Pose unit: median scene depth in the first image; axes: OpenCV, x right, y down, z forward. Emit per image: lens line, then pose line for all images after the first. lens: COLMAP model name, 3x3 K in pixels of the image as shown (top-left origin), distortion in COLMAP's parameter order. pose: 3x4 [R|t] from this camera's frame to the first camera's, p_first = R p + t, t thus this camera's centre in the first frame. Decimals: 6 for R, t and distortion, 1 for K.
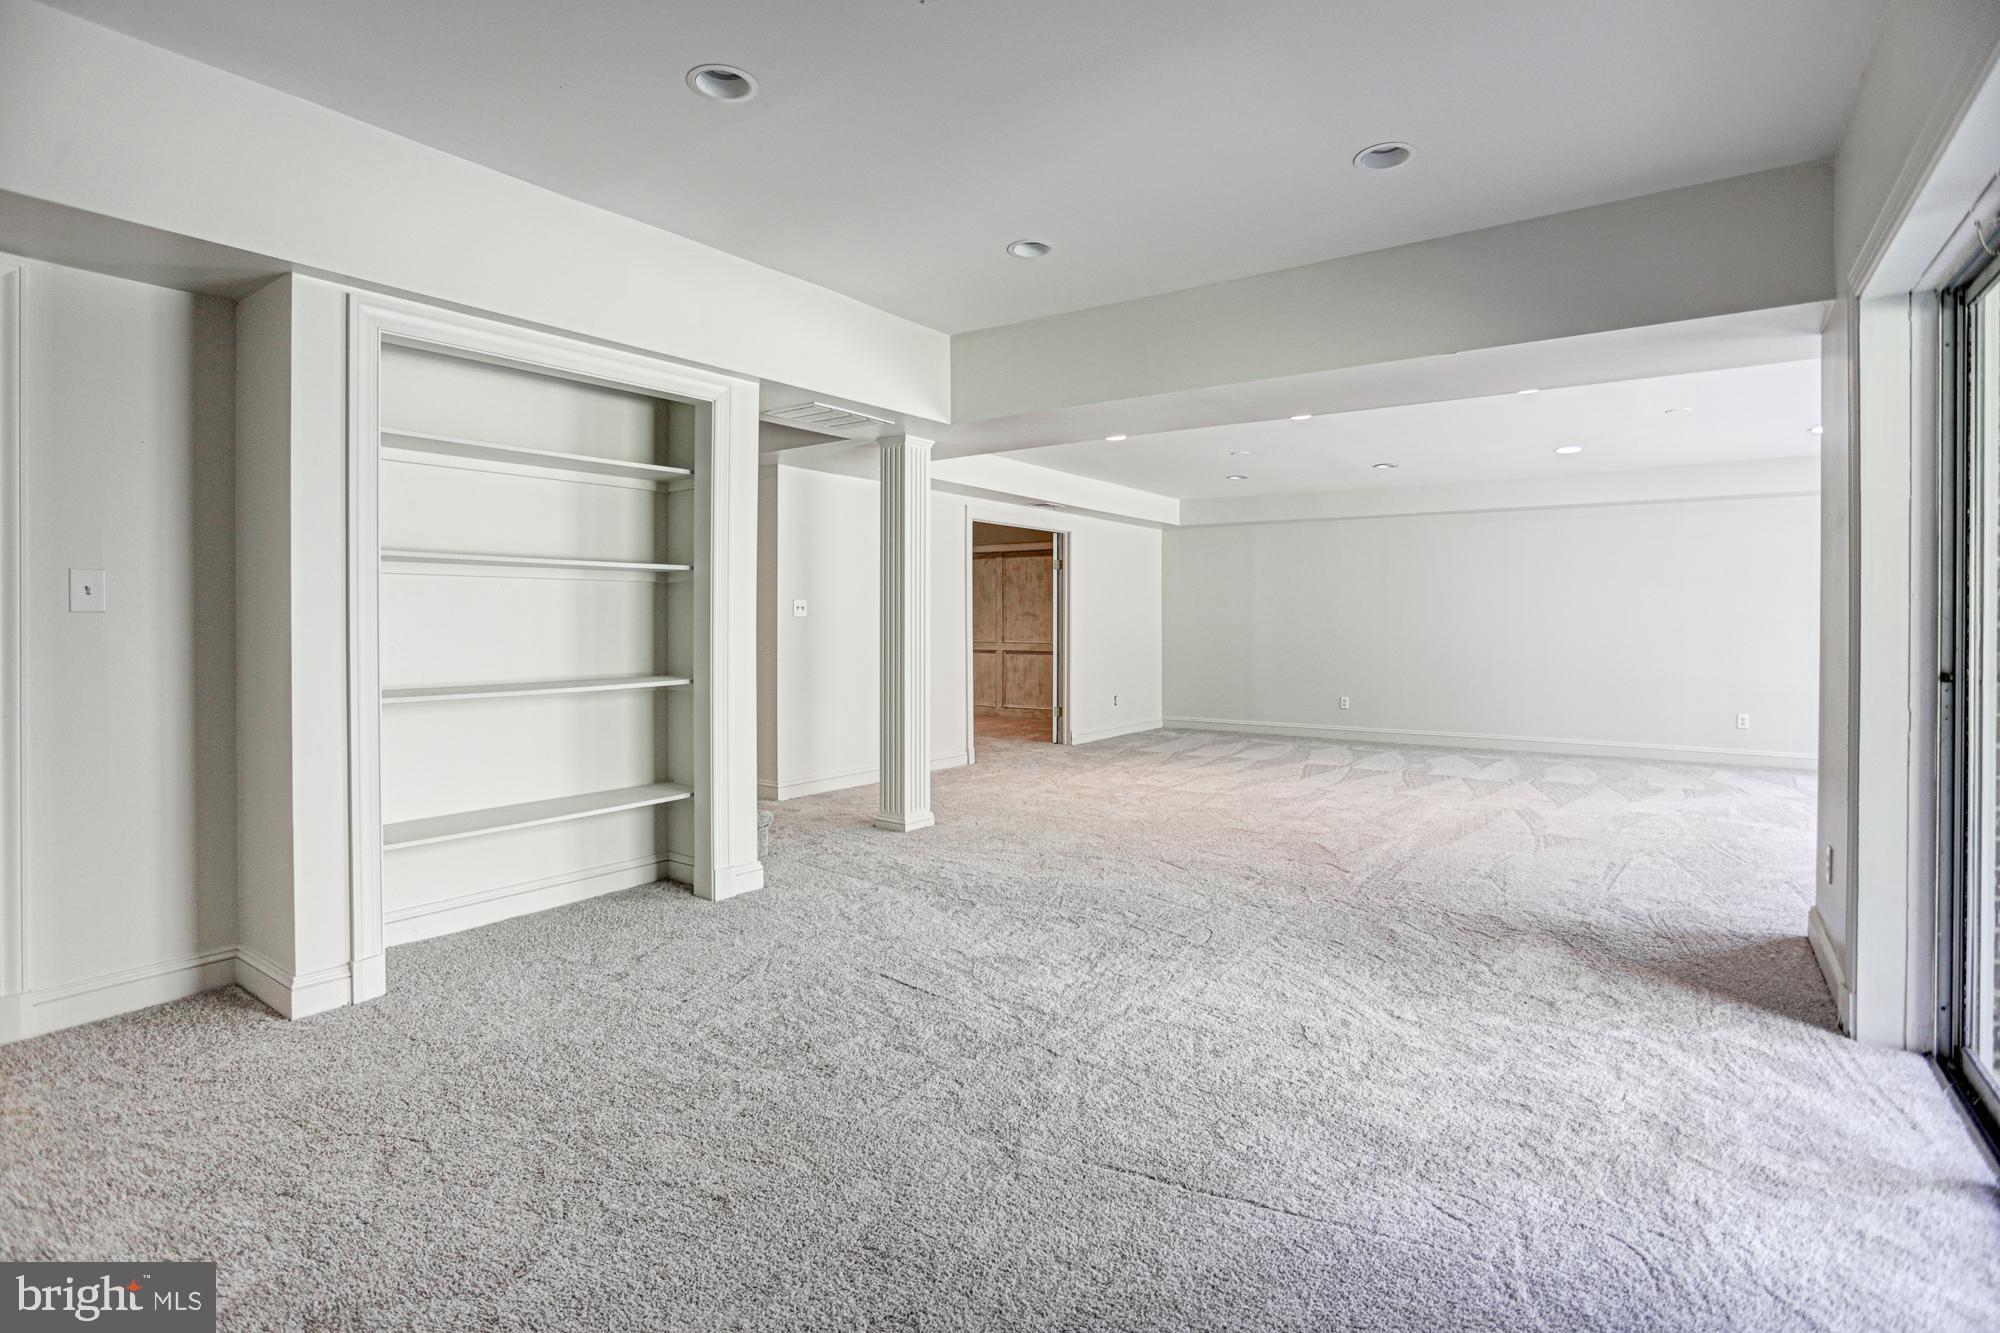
lens RADIAL K [[976.2, 0, 996.1], [0, 976.2, 653.2], [0, 0, 1]] dist [-0.068908, 0.031856]
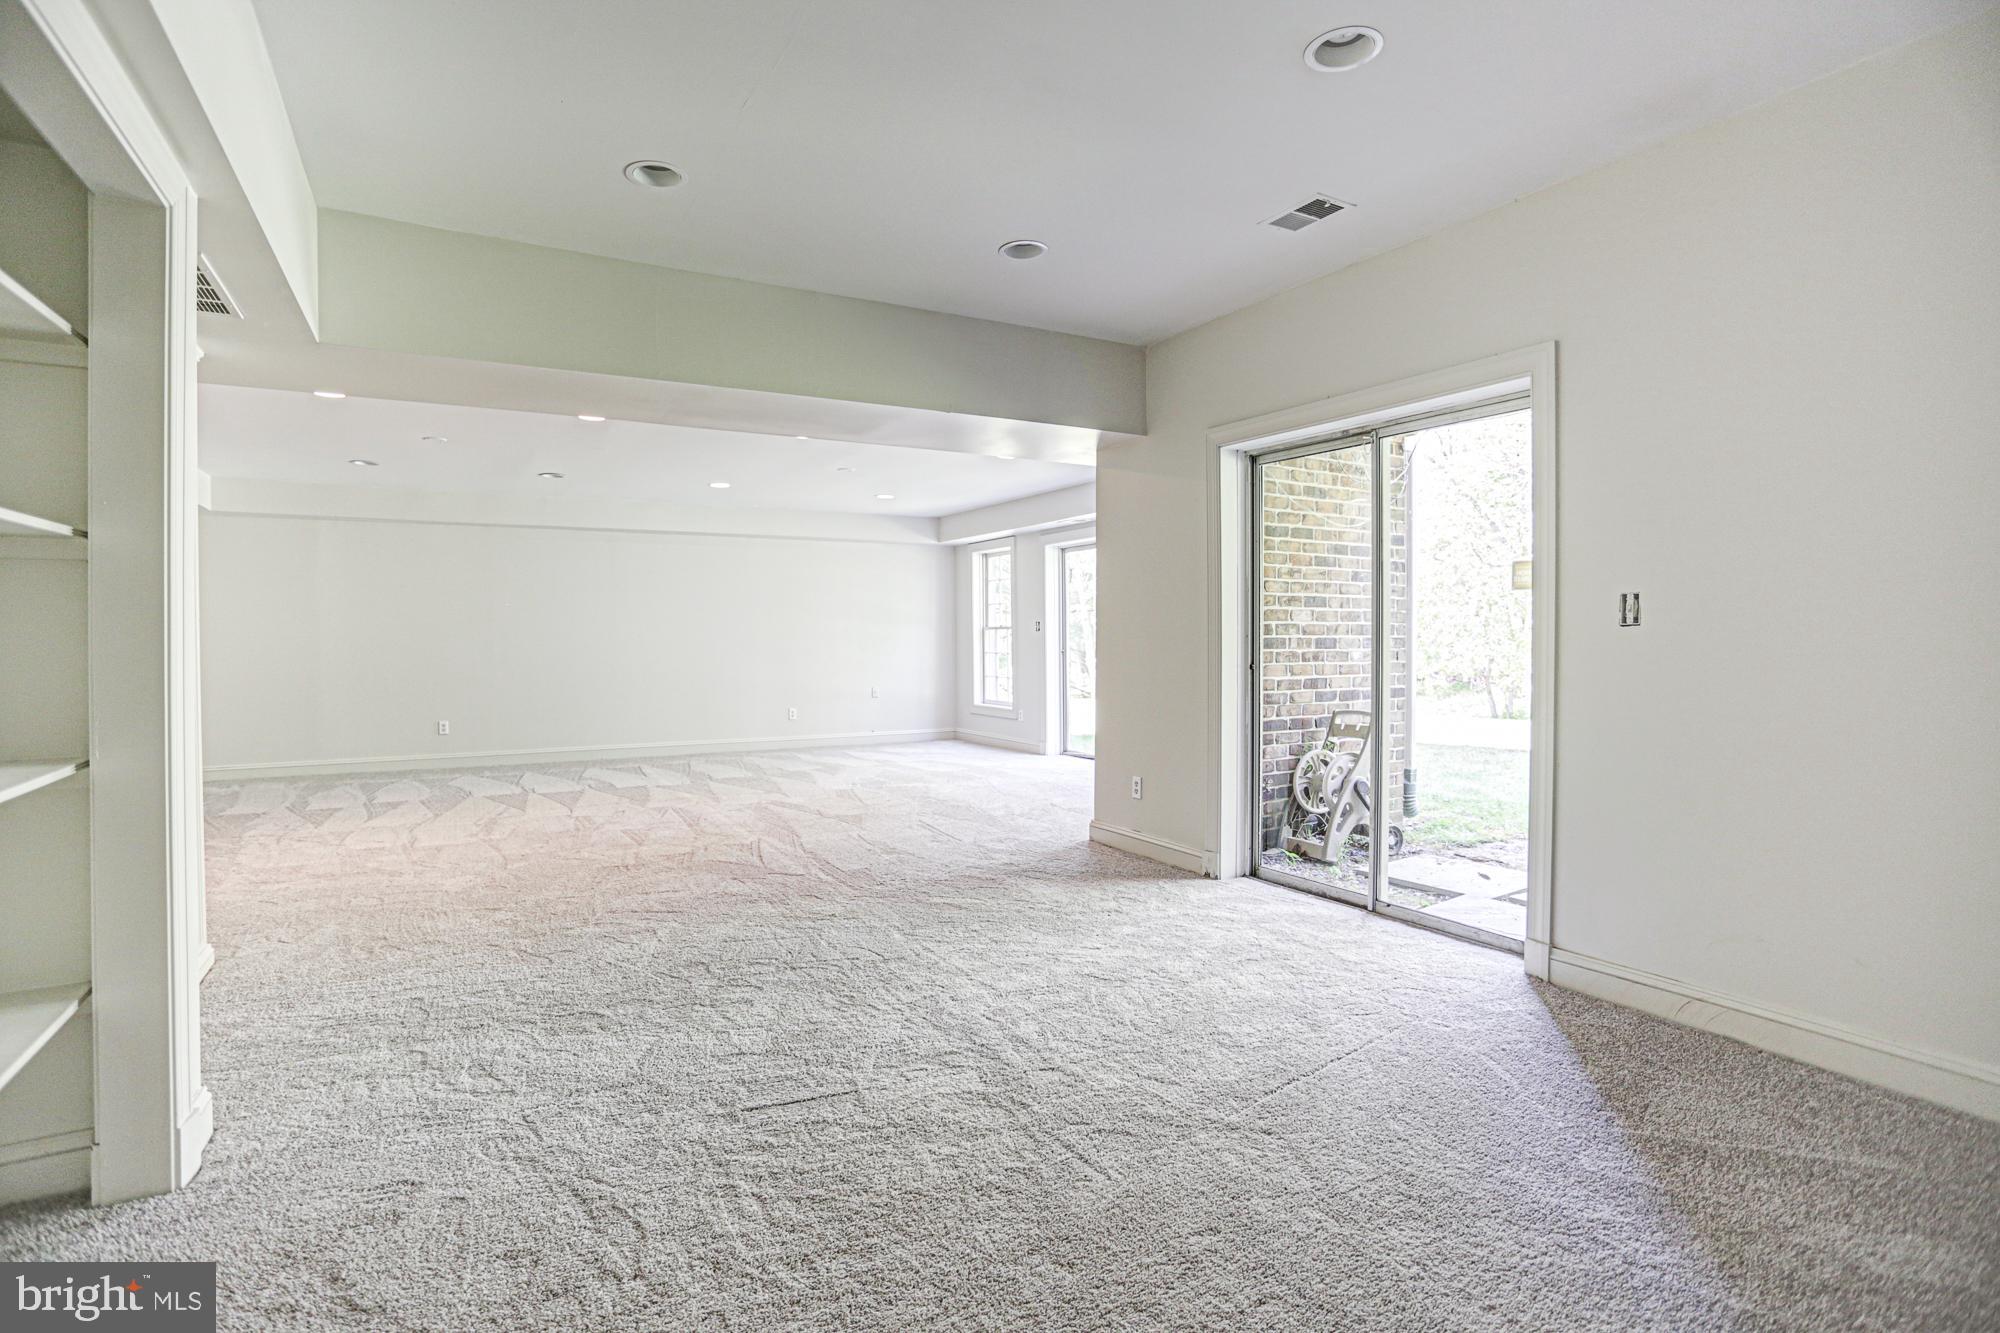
lens RADIAL K [[976.2, 0, 996.1], [0, 976.2, 653.2], [0, 0, 1]] dist [-0.068908, 0.031856]
pose [[0.416631, -0.014190, 0.908965, -0.729836], [0.028122, 0.999601, 0.002715, -0.015567], [-0.908641, 0.024430, 0.416864, 0.529699]]
